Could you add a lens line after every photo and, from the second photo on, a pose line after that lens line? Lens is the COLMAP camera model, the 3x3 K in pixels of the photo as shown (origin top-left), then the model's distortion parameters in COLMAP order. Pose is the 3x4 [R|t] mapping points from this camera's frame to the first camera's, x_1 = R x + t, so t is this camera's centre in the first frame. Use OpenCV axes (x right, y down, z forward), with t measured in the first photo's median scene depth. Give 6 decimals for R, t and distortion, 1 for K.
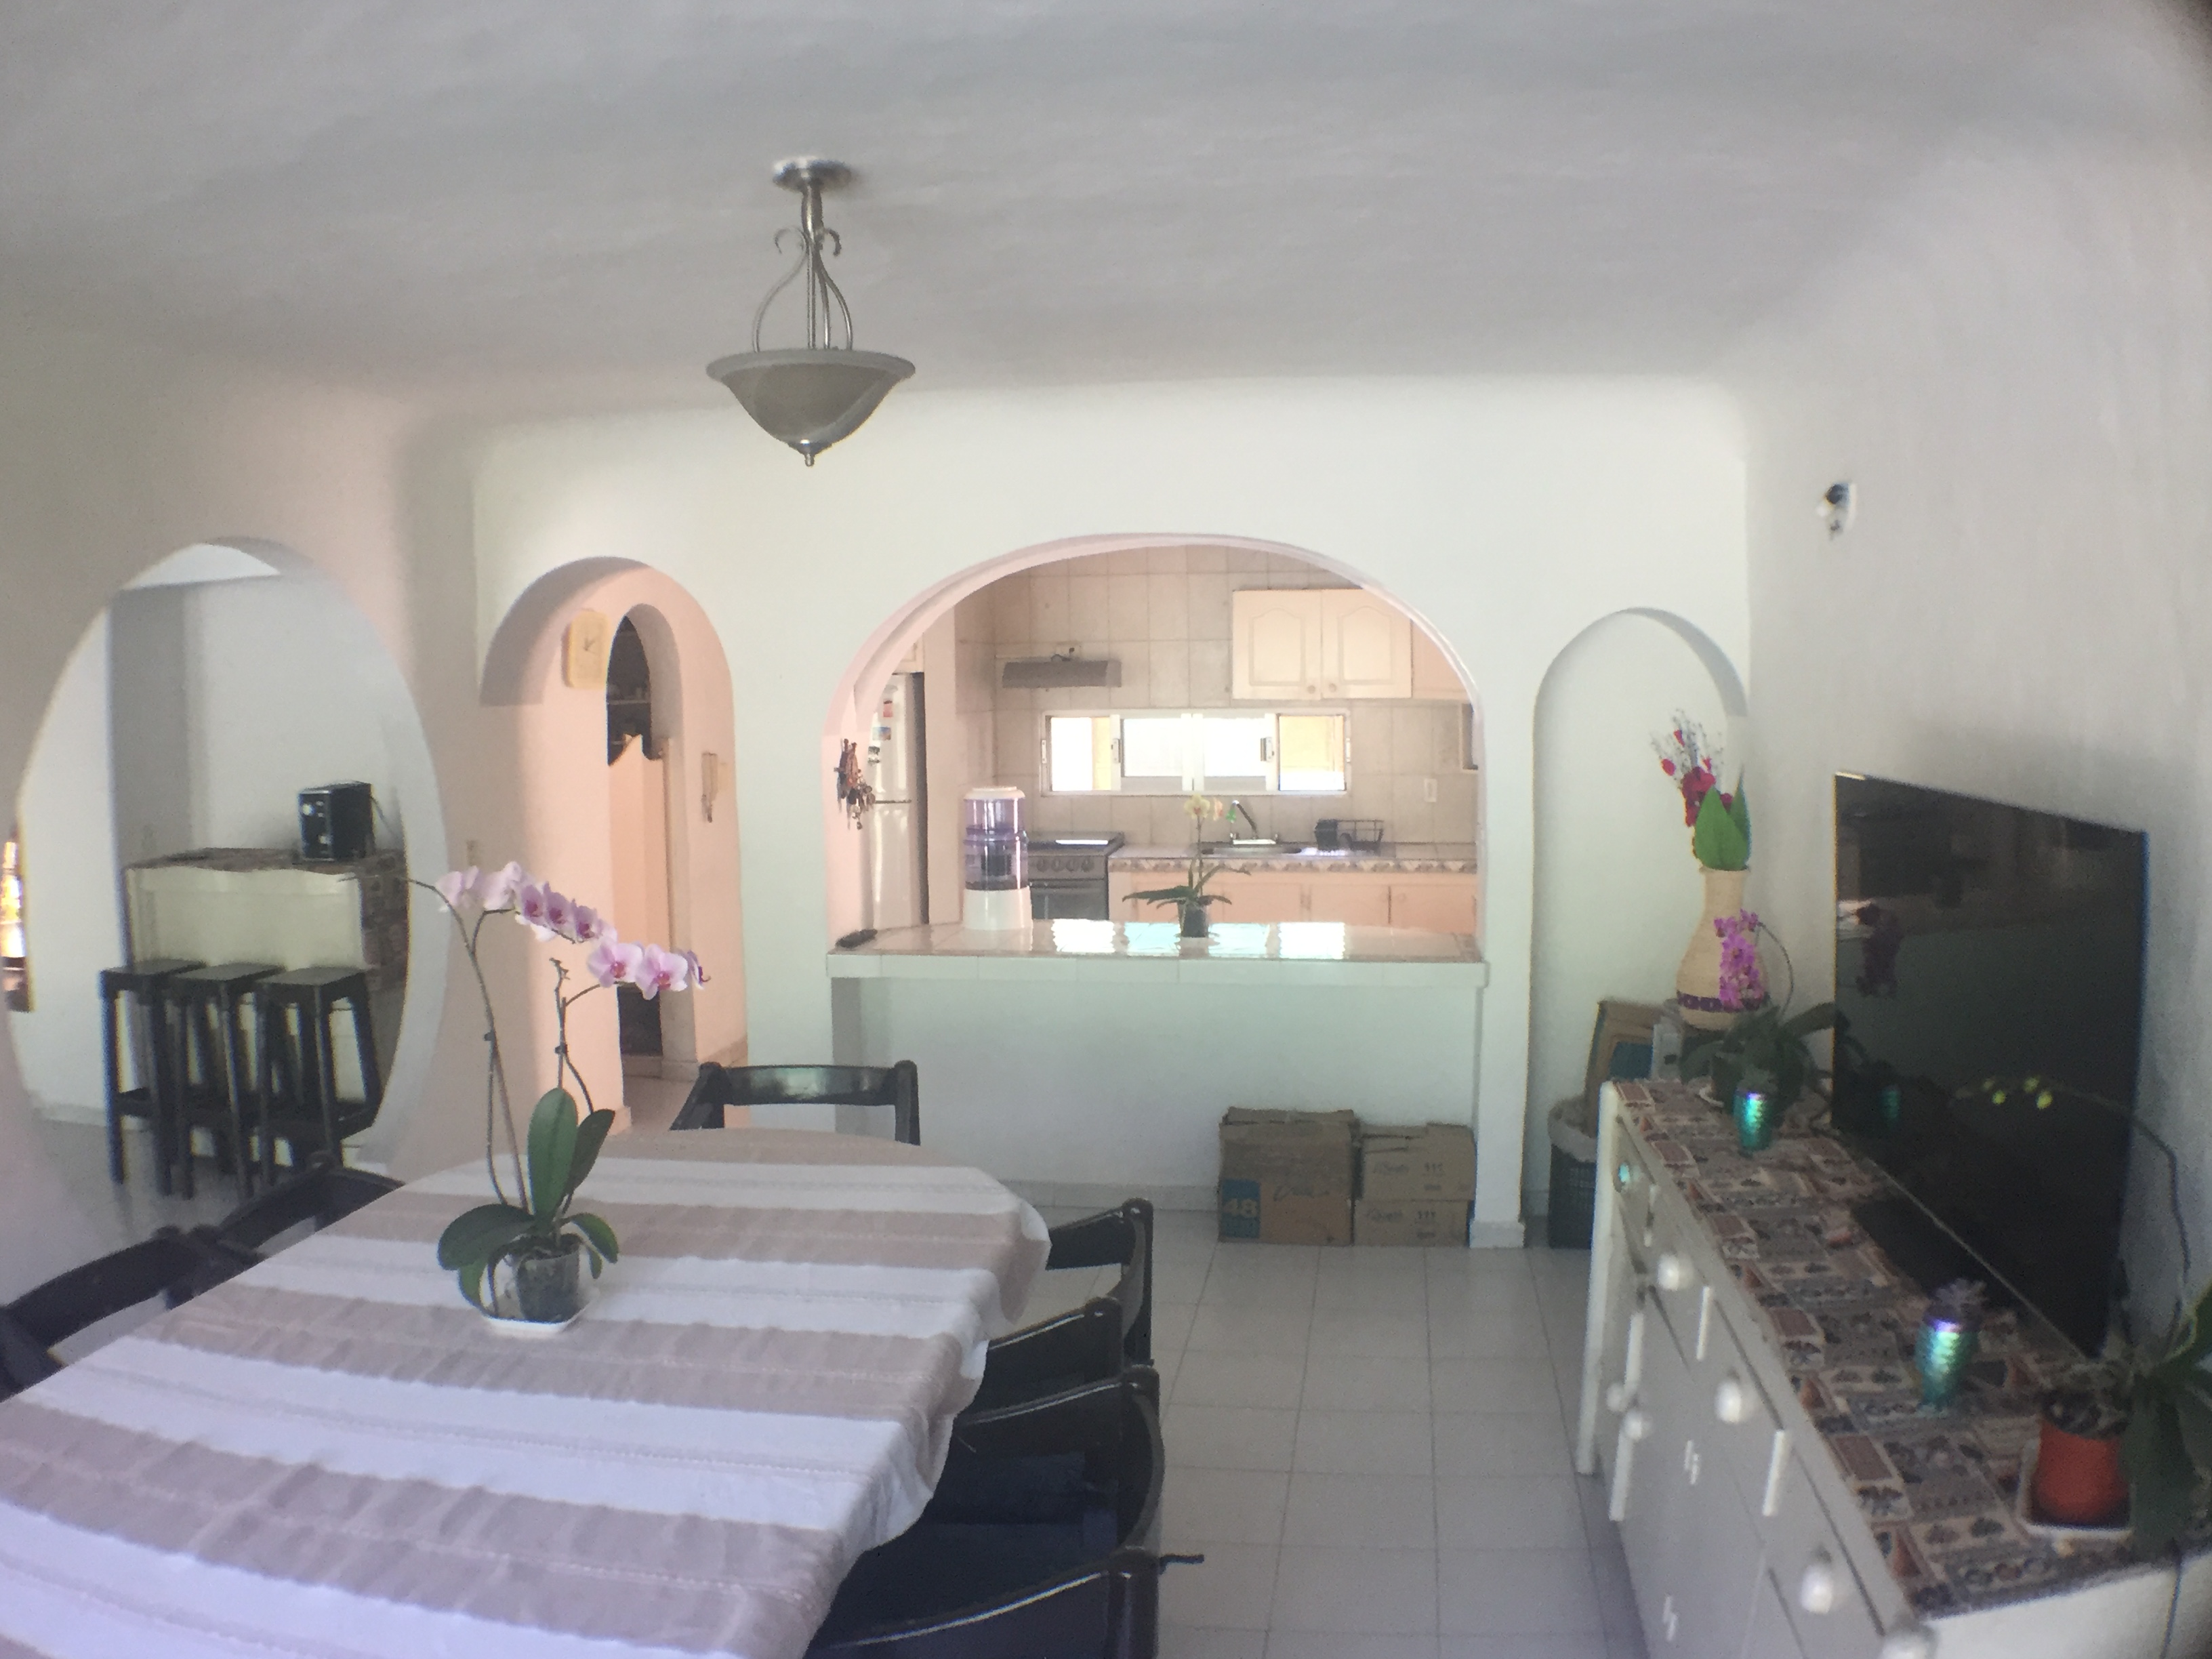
lens RADIAL K [[2078.3, 0, 1106.0], [0, 2078.3, 829.5], [0, 0, 1]] dist [0.000633, -0.000776]
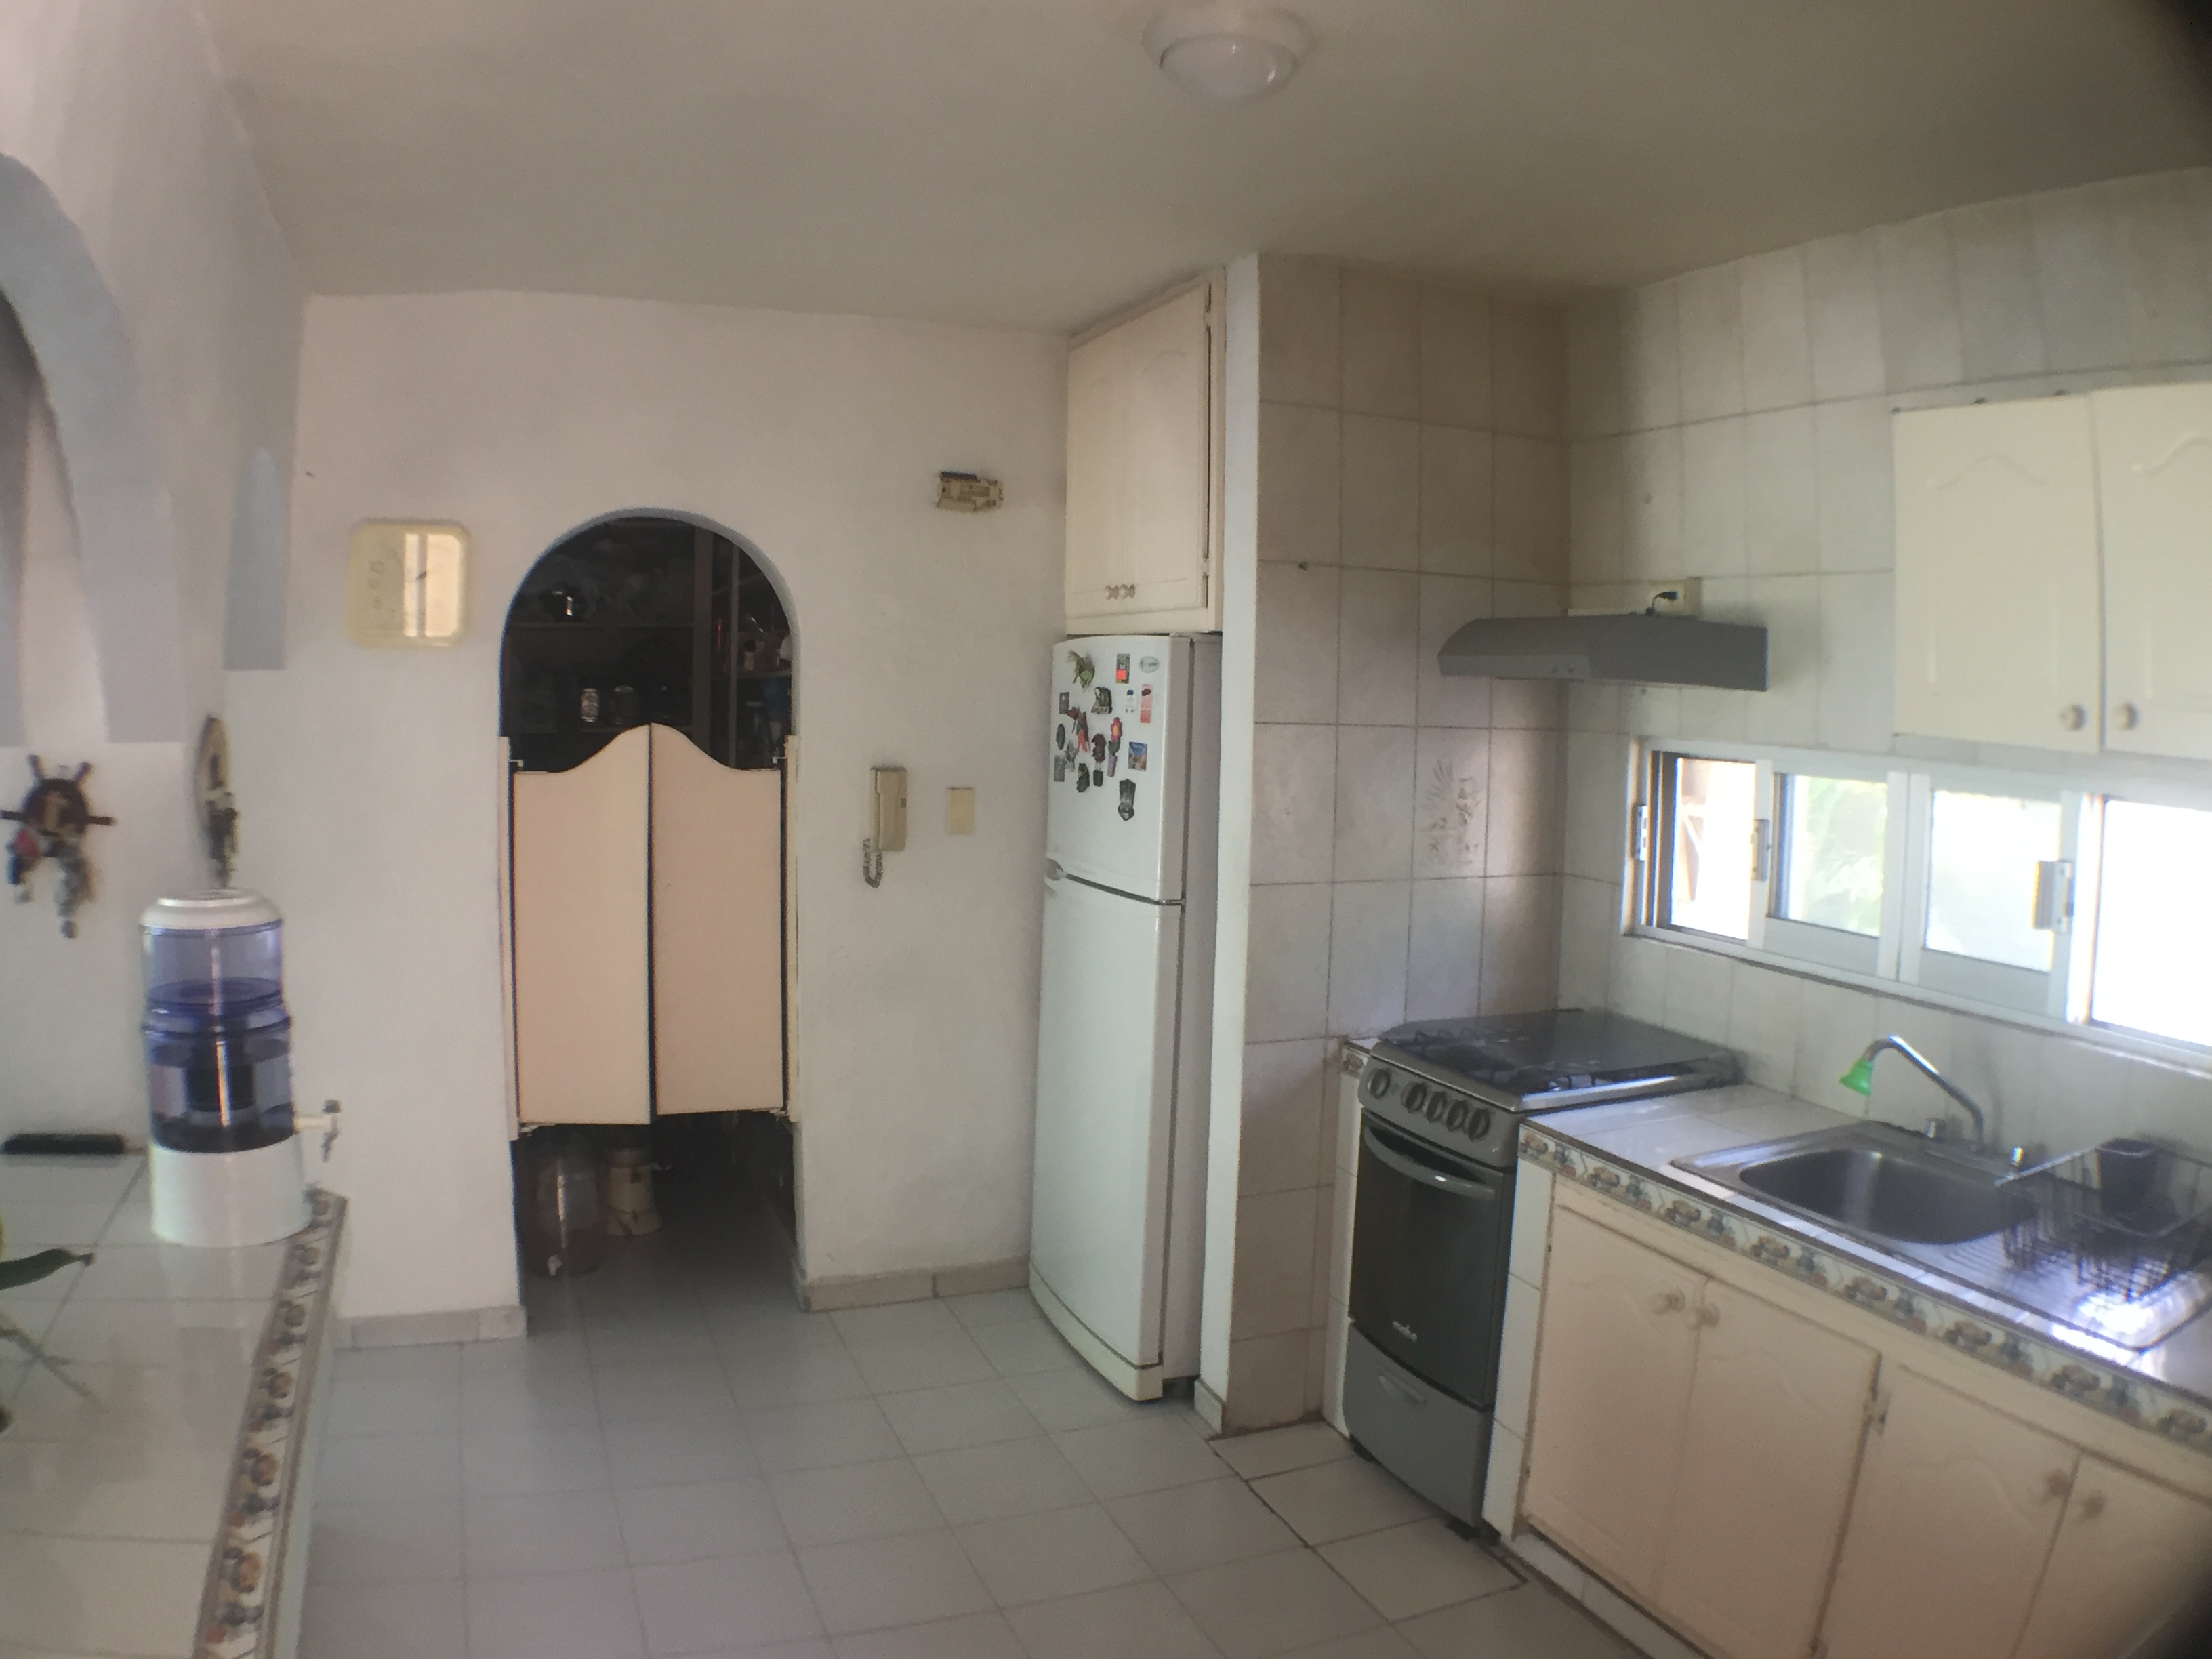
lens RADIAL K [[1629.9, 0, 1106.0], [0, 1629.9, 829.5], [0, 0, 1]] dist [-0.223982, -0.002802]
pose [[0.512469, 0.103007, -0.852505, 0.201745], [-0.099072, 0.993242, 0.060457, -0.048504], [0.852971, 0.053478, 0.519211, 0.750958]]
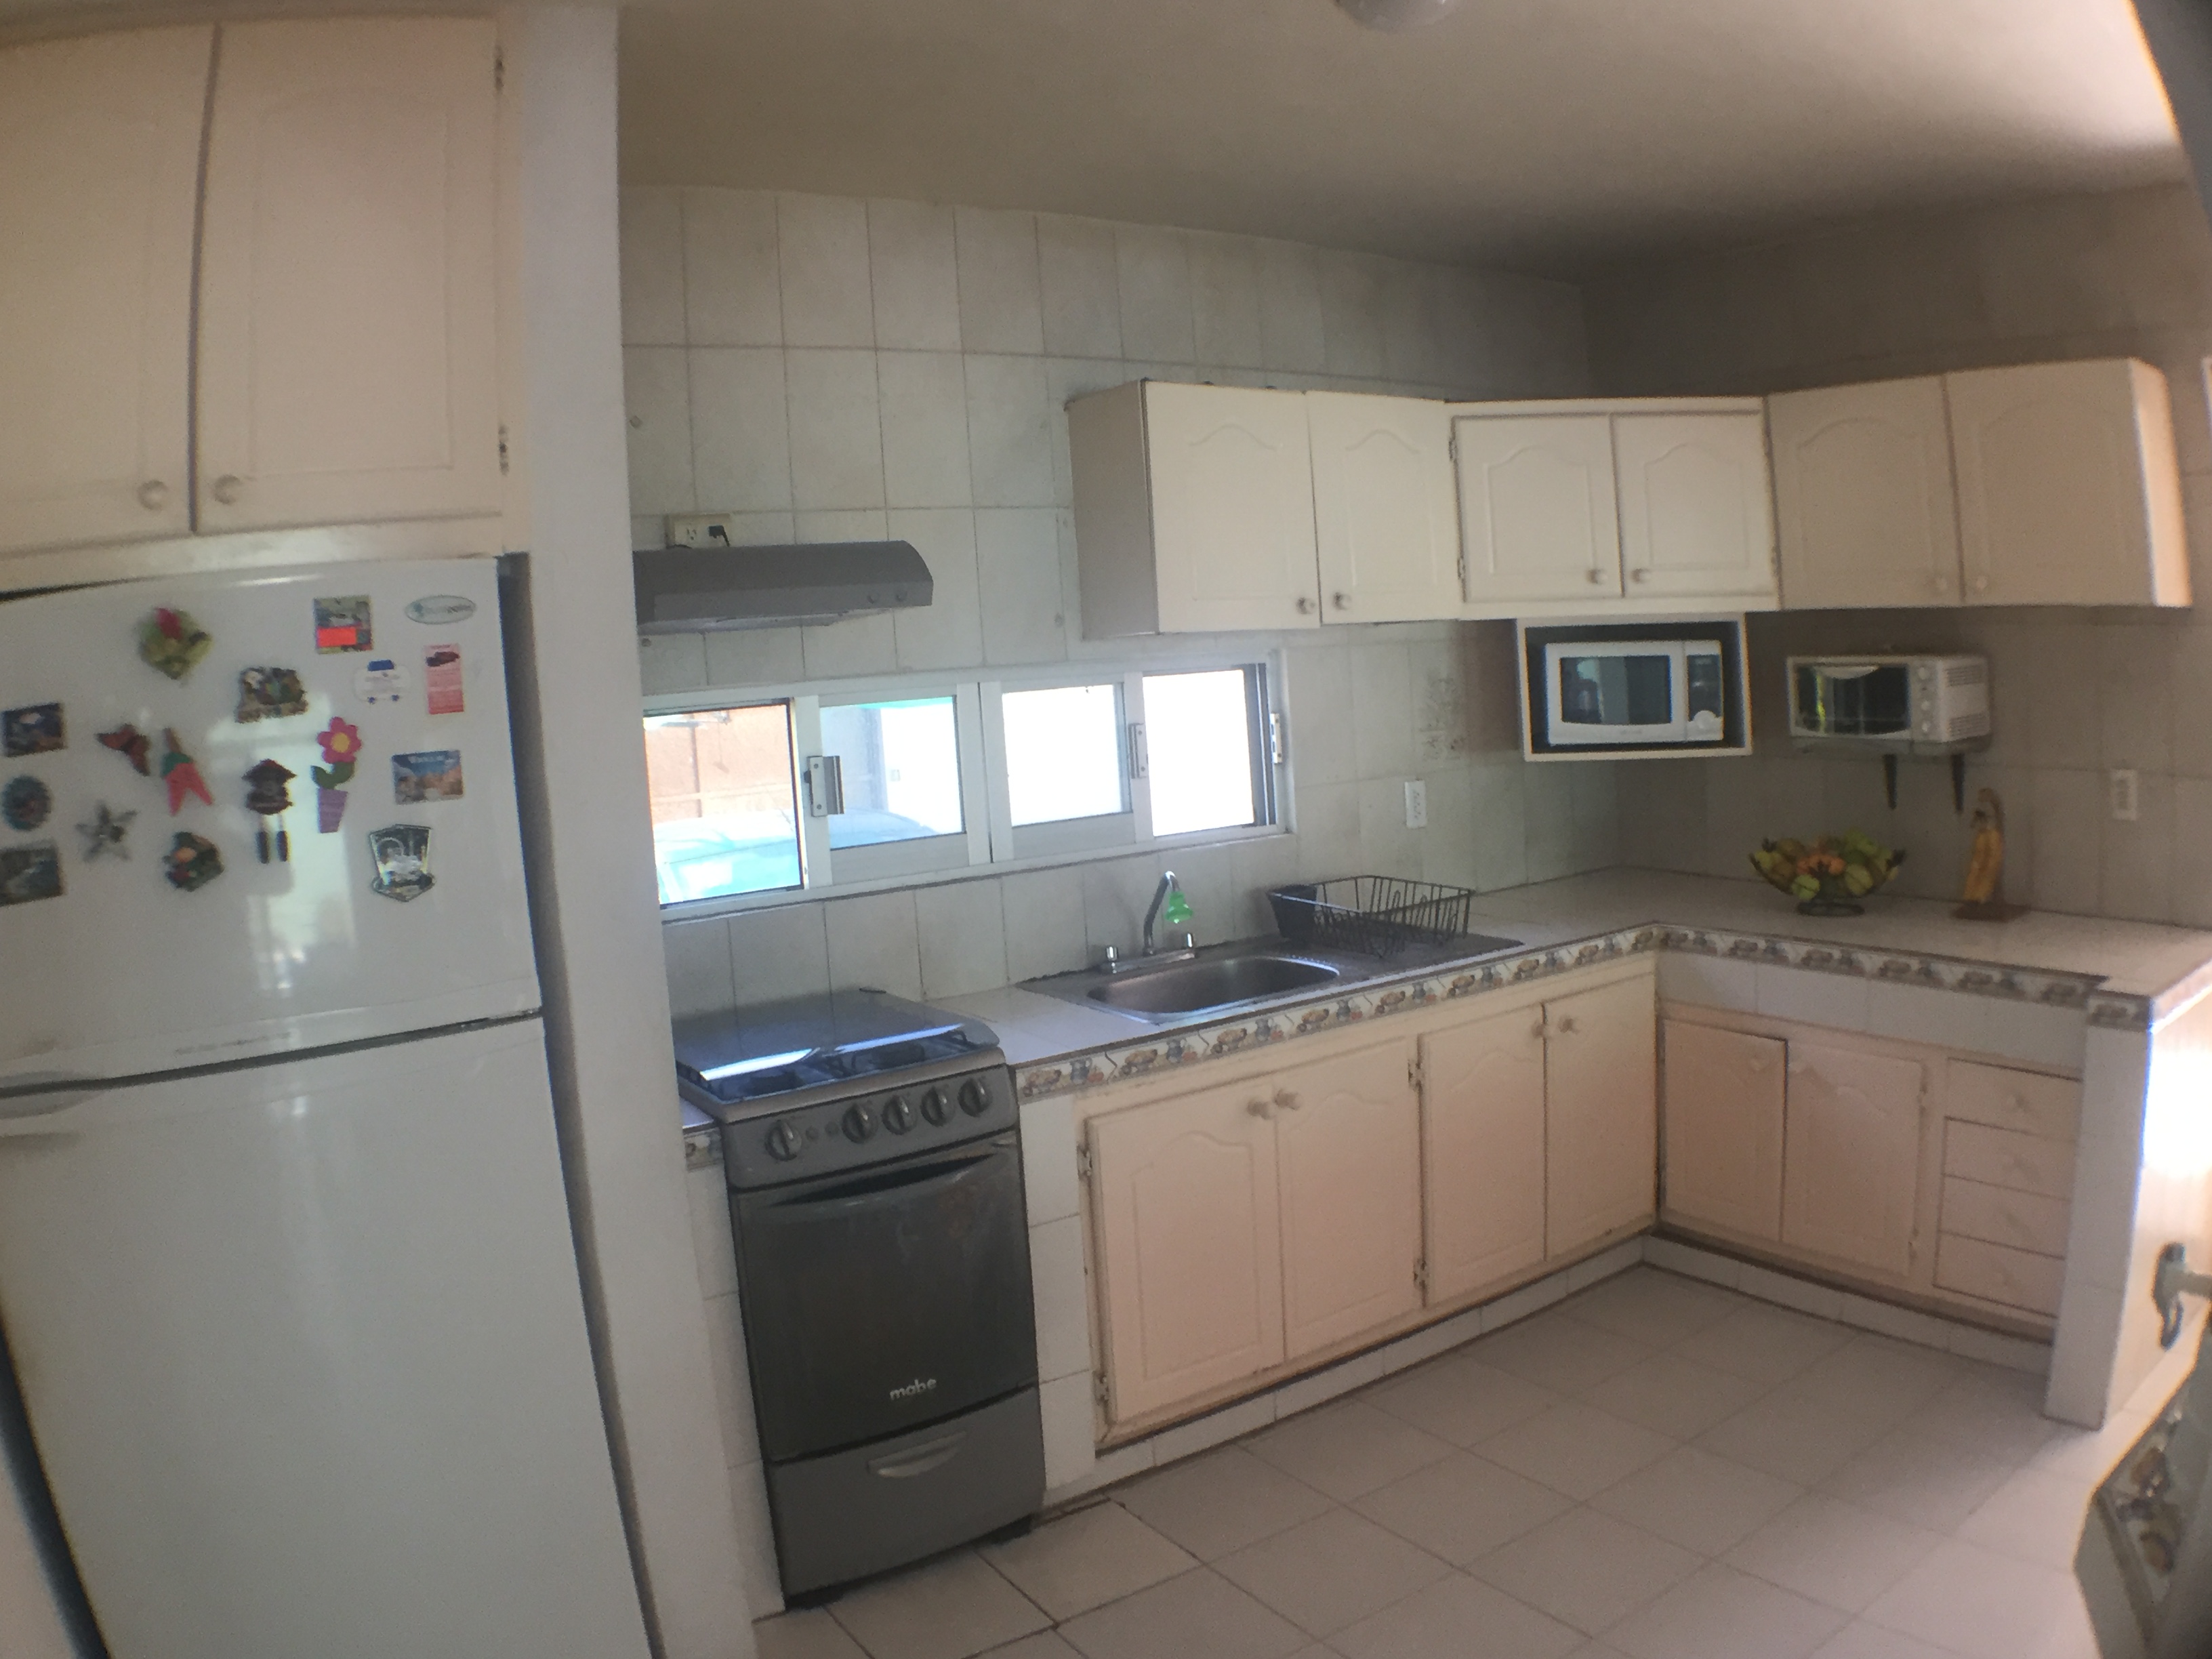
lens RADIAL K [[1642.1, 0, 1106.0], [0, 1642.1, 829.5], [0, 0, 1]] dist [-0.278570, -0.001550]
pose [[0.734924, -0.106009, 0.669812, -0.168221], [0.114337, 0.992936, 0.031697, -0.033823], [-0.668441, 0.053290, 0.741854, 0.747952]]
